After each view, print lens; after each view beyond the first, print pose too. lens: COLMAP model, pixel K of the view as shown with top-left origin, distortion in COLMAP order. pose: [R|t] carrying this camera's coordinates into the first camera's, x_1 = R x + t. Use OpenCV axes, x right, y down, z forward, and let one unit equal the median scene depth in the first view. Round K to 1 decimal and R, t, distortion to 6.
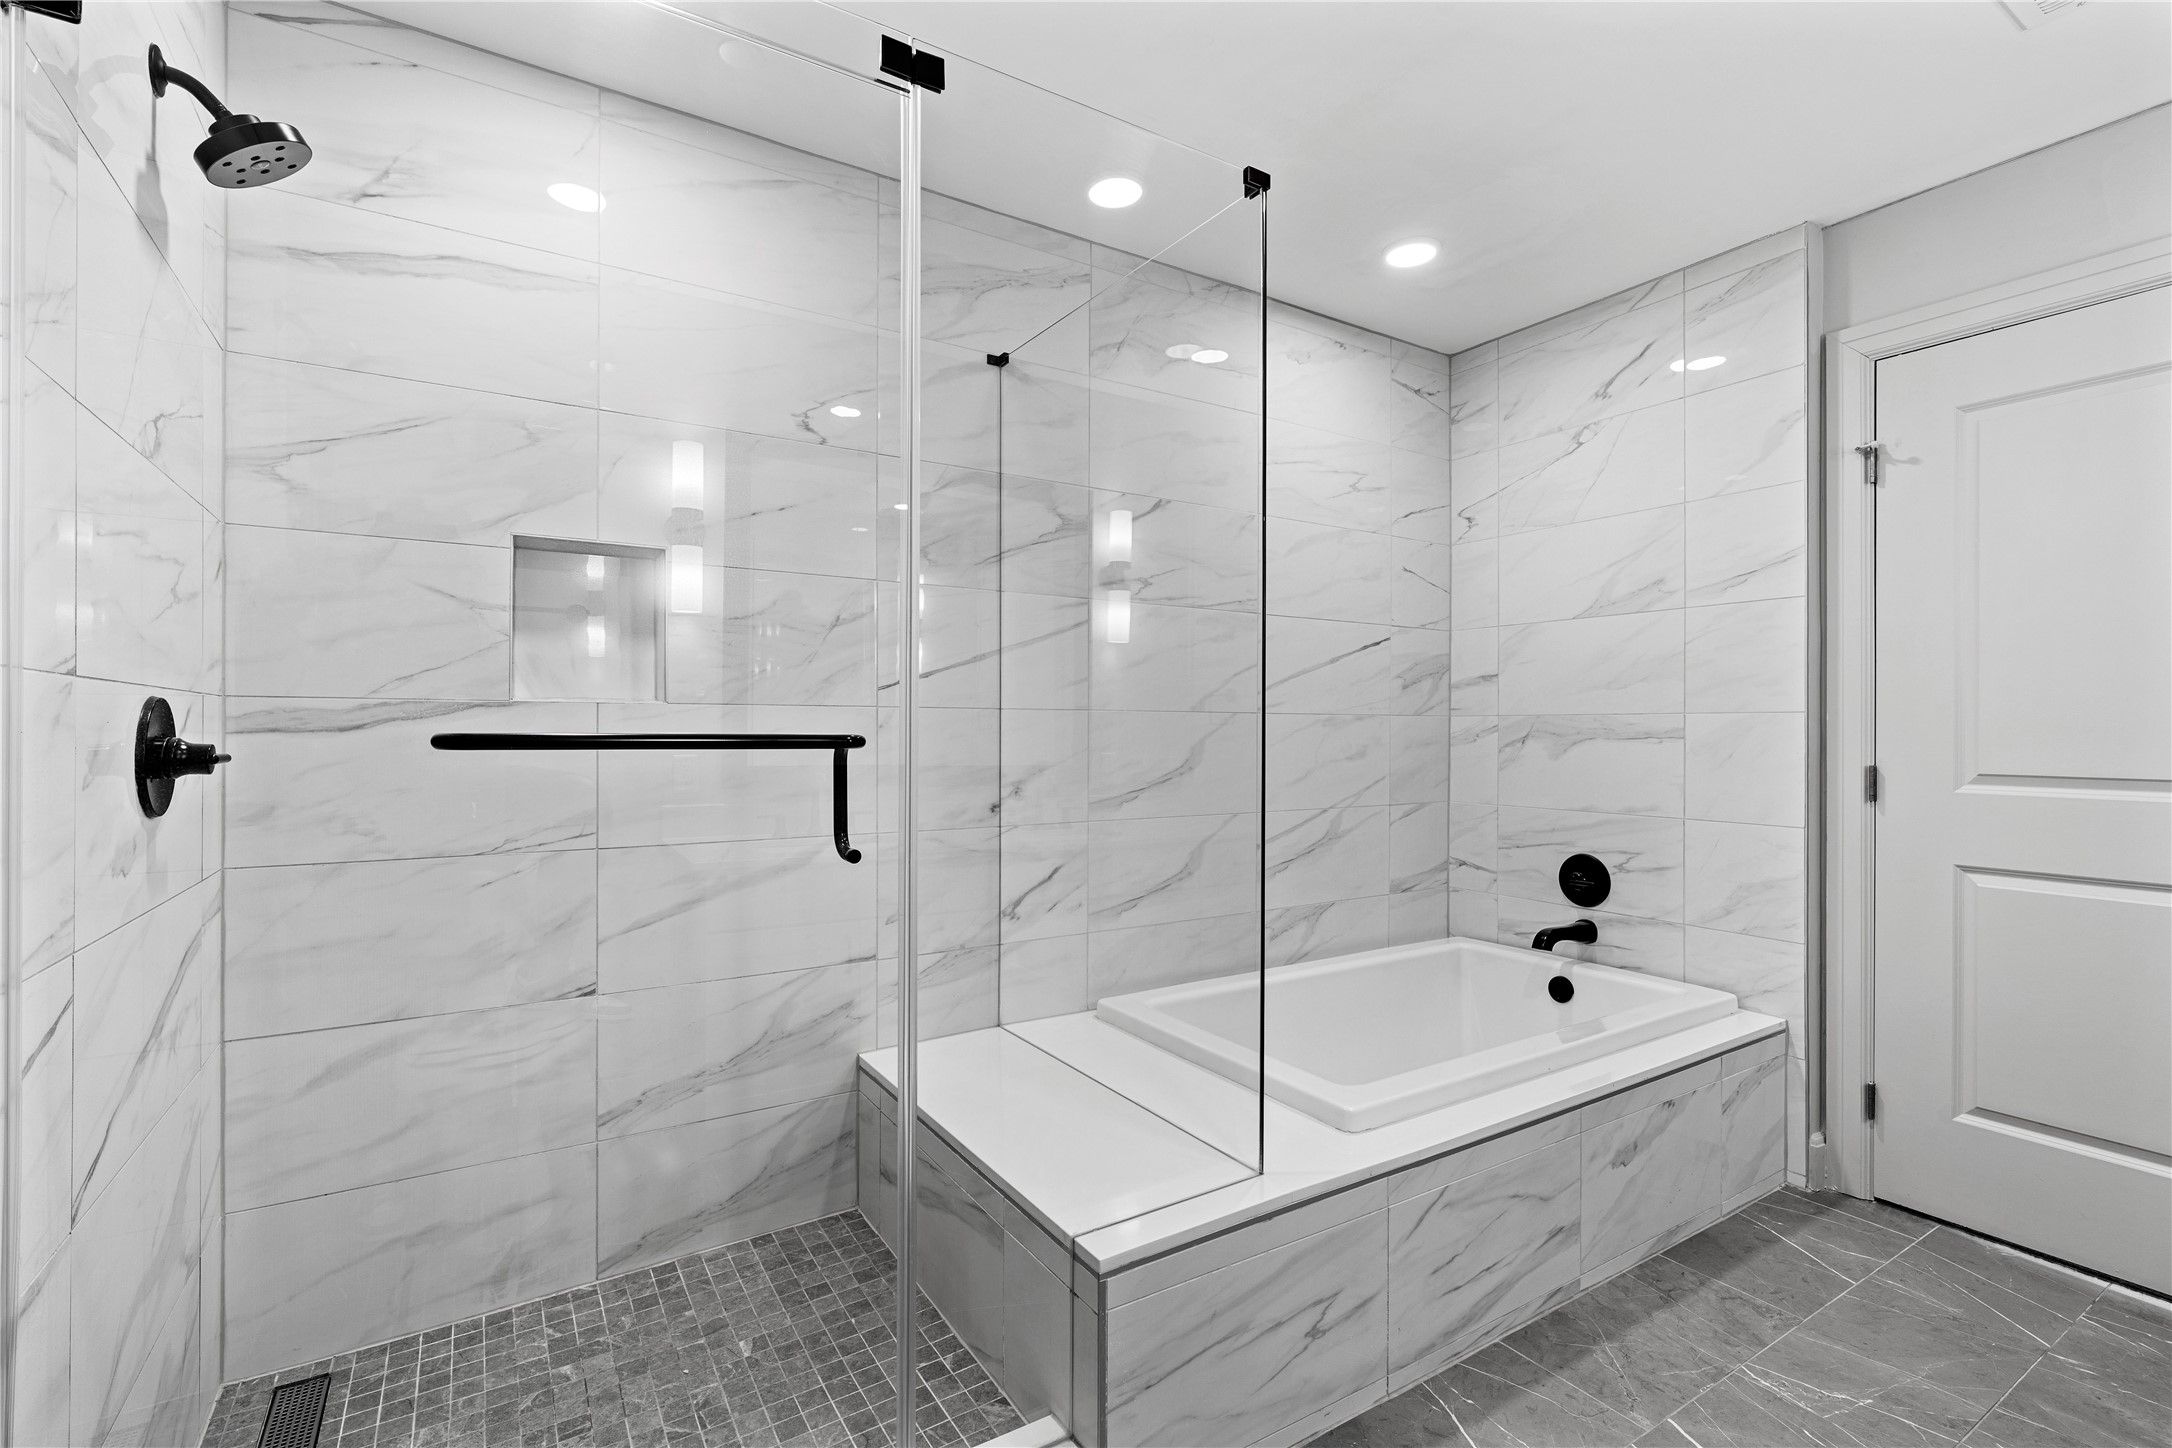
lens RADIAL K [[988.1, 0, 1086.0], [0, 988.1, 724.0], [0, 0, 1]] dist [0.002459, 0.001179]
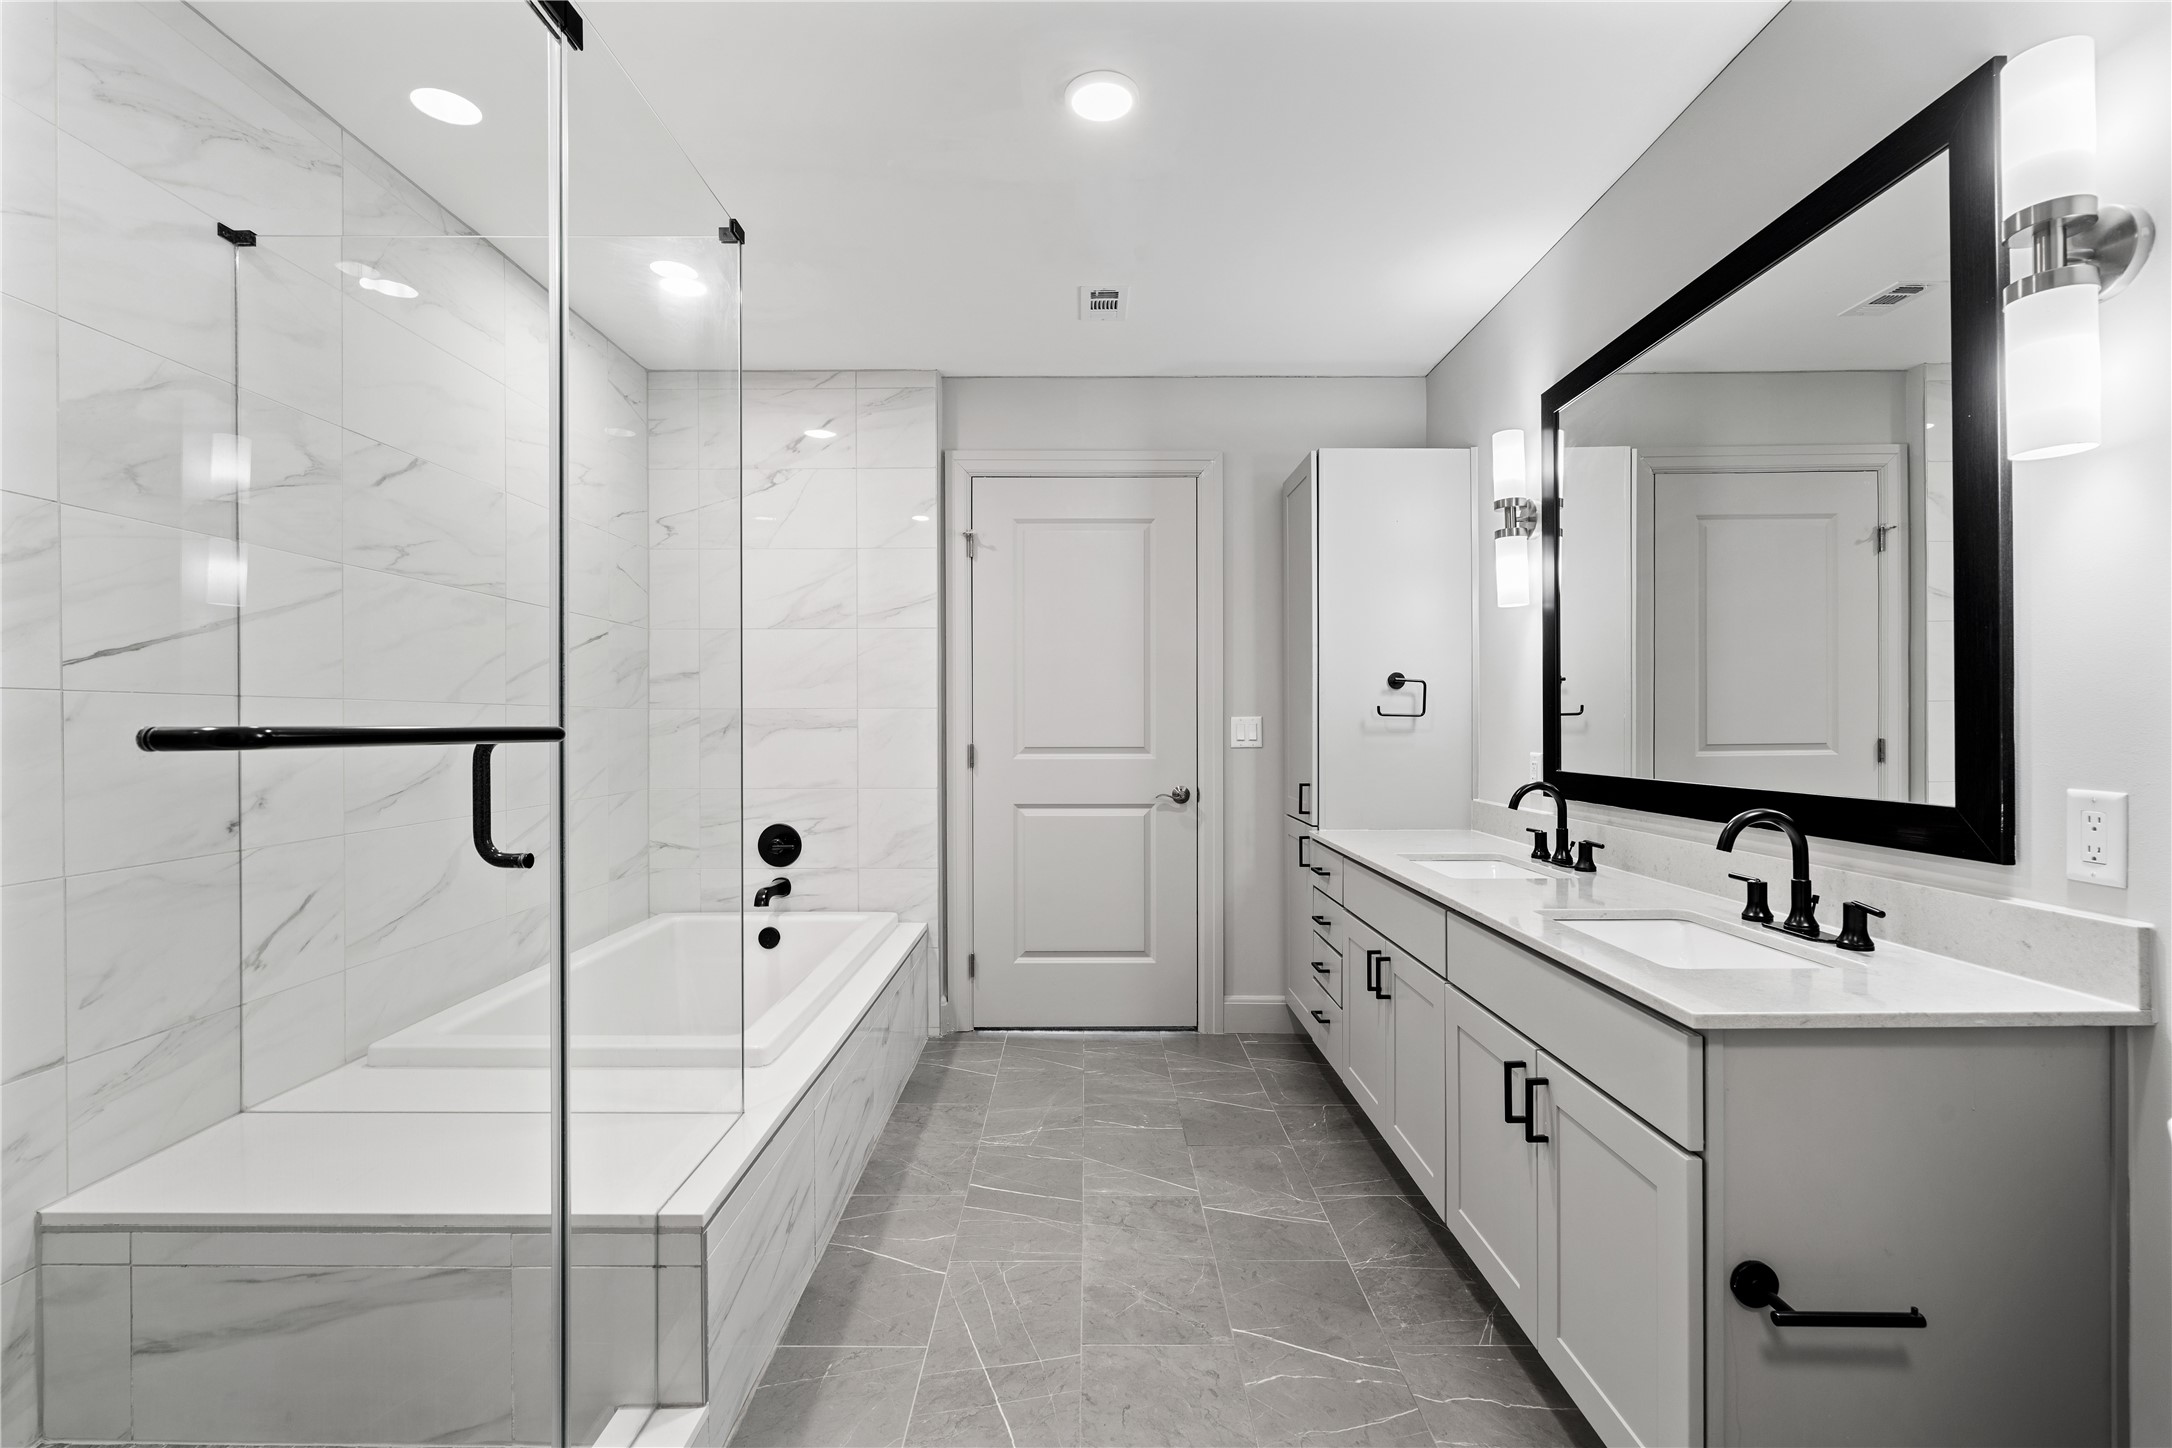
lens RADIAL K [[993.9, 0, 1081.1], [0, 993.9, 716.8], [0, 0, 1]] dist [0.019441, 0.000159]
pose [[0.541106, 0.000314, 0.840955, -0.388695], [-0.000261, 1.000000, -0.000206, 0.000679], [-0.840955, -0.000108, 0.541106, 0.034111]]
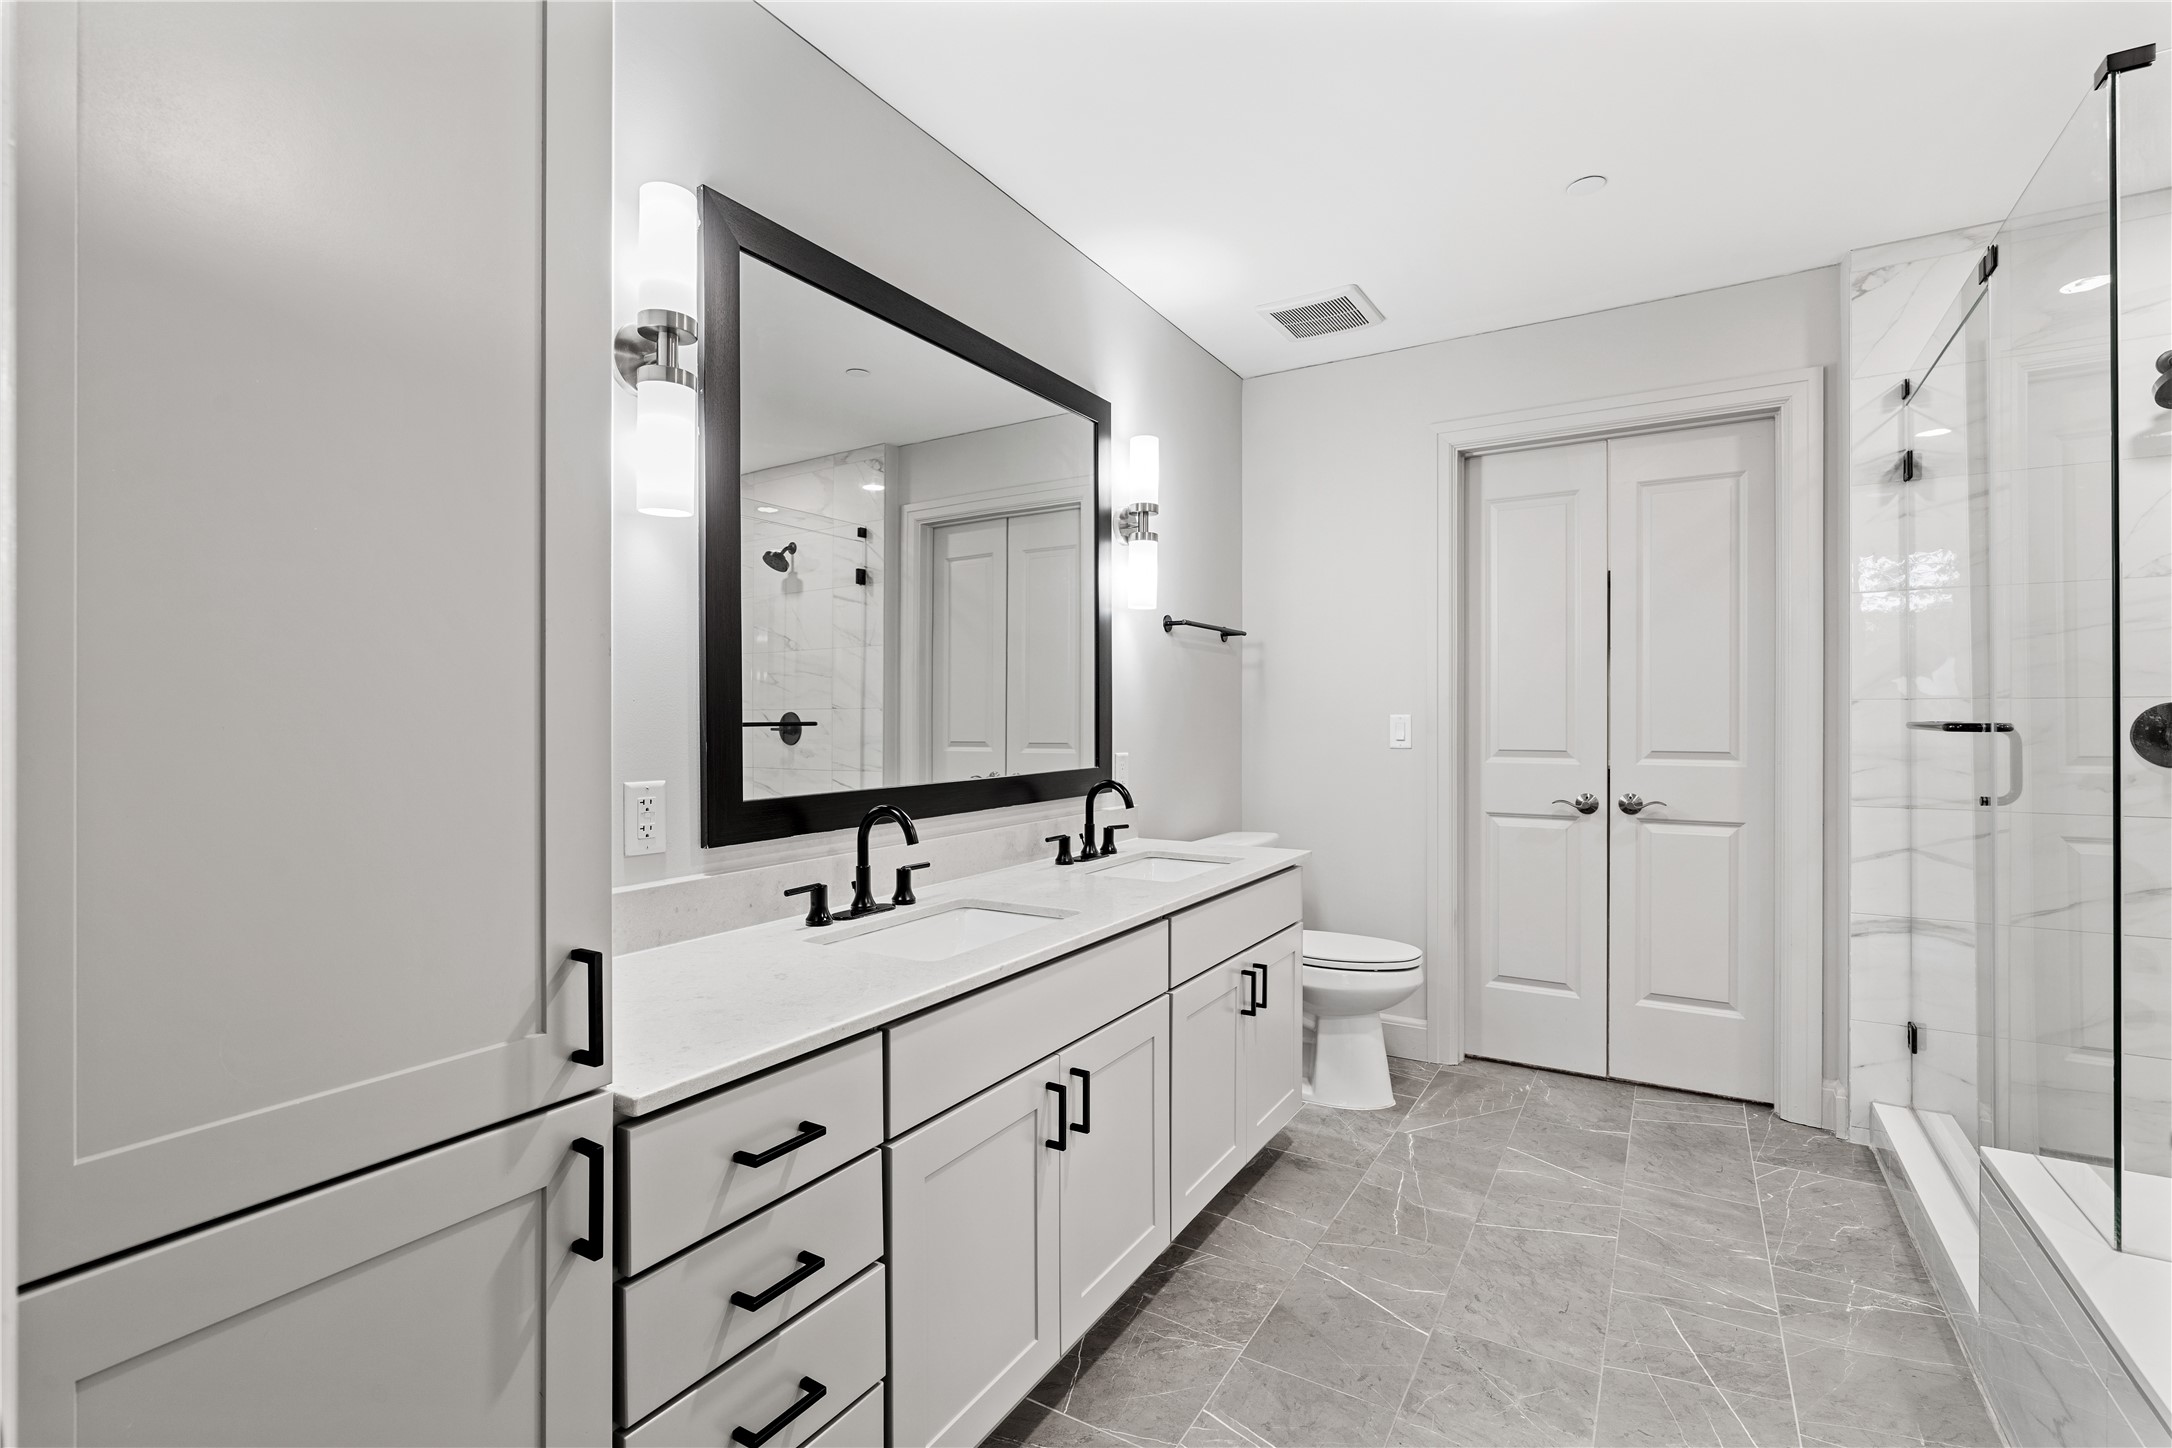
lens RADIAL K [[988.1, 0, 1086.0], [0, 988.1, 724.0], [0, 0, 1]] dist [0.002459, 0.001179]
pose [[-0.893889, 0.000834, -0.448288, 0.941619], [0.001340, 0.999999, -0.000812, 0.005589], [0.448286, -0.001327, -0.893889, 0.944232]]
